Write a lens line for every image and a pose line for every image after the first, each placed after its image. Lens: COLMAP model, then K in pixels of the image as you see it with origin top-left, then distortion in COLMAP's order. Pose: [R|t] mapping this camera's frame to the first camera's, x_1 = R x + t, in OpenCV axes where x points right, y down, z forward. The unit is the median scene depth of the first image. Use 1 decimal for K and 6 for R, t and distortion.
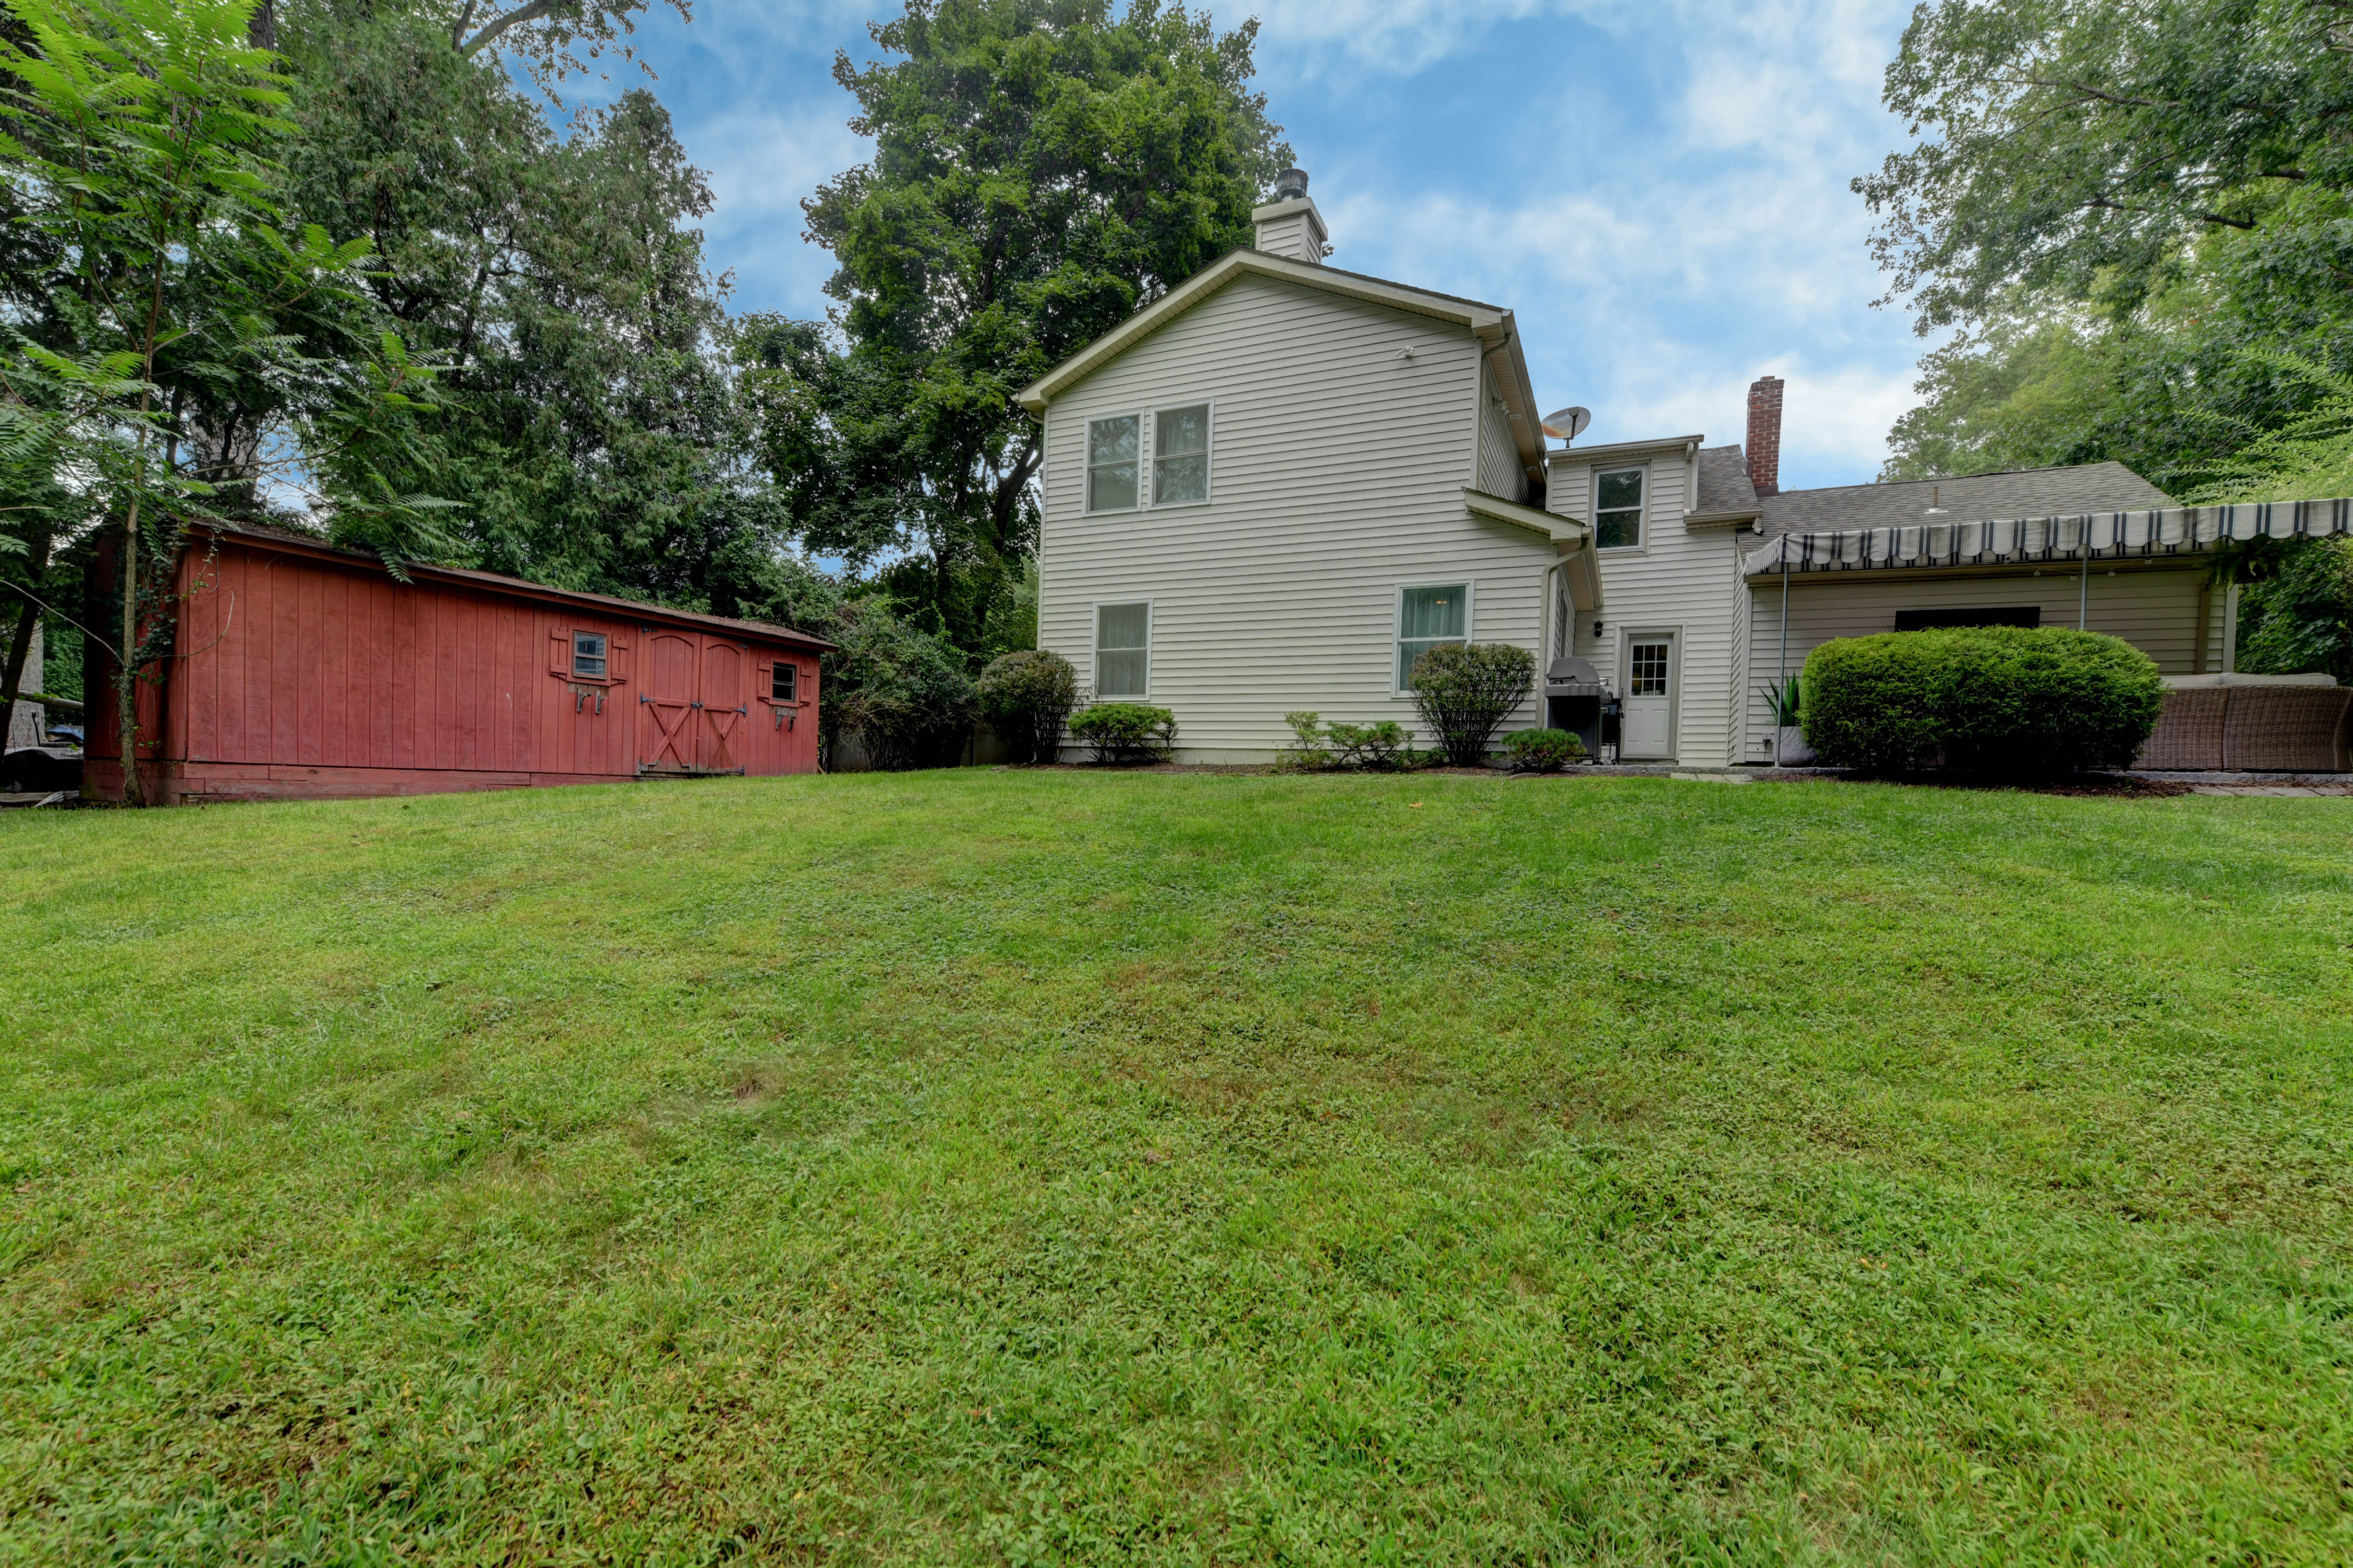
lens RADIAL K [[928.8, 0, 1170.2], [0, 928.8, 785.9], [0, 0, 1]] dist [-0.008287, -0.000951]
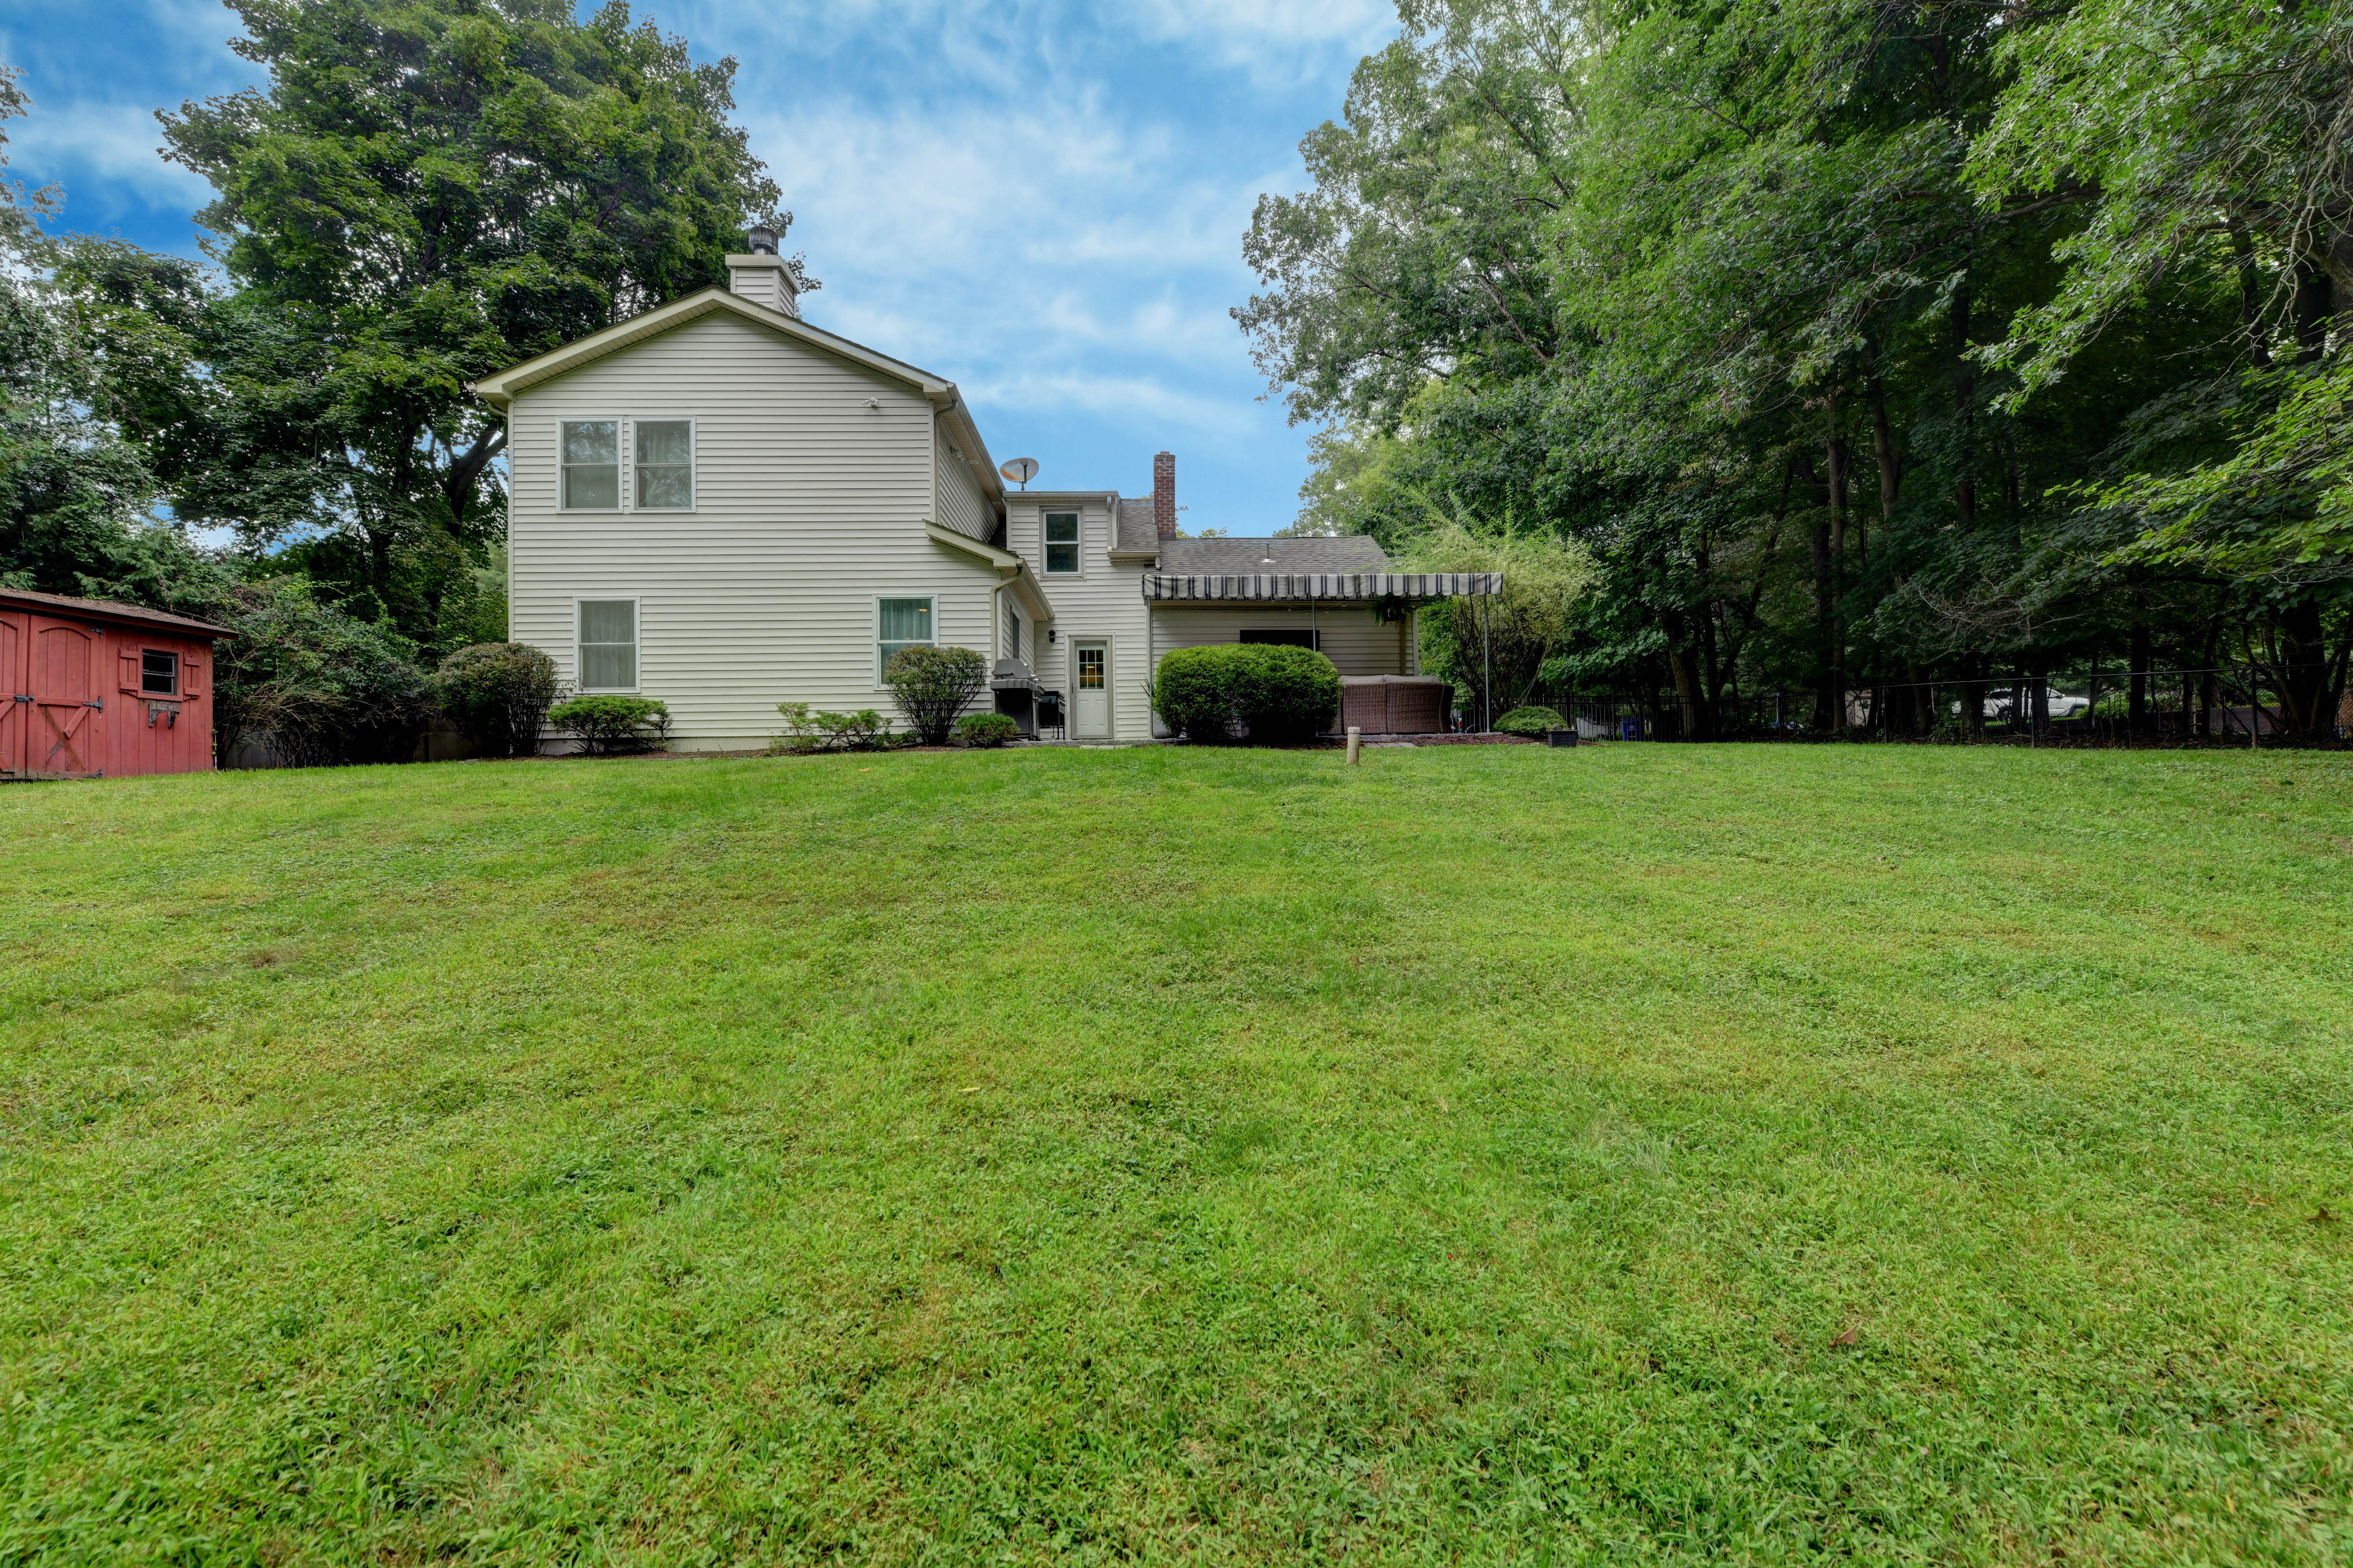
lens RADIAL K [[928.7, 0, 1185.8], [0, 928.7, 772.6], [0, 0, 1]] dist [-0.008287, -0.000951]
pose [[0.884748, -0.039190, 0.464420, 0.031339], [0.044284, 0.999019, -0.000062, 0.023938], [-0.463962, 0.020621, 0.885615, -0.199866]]
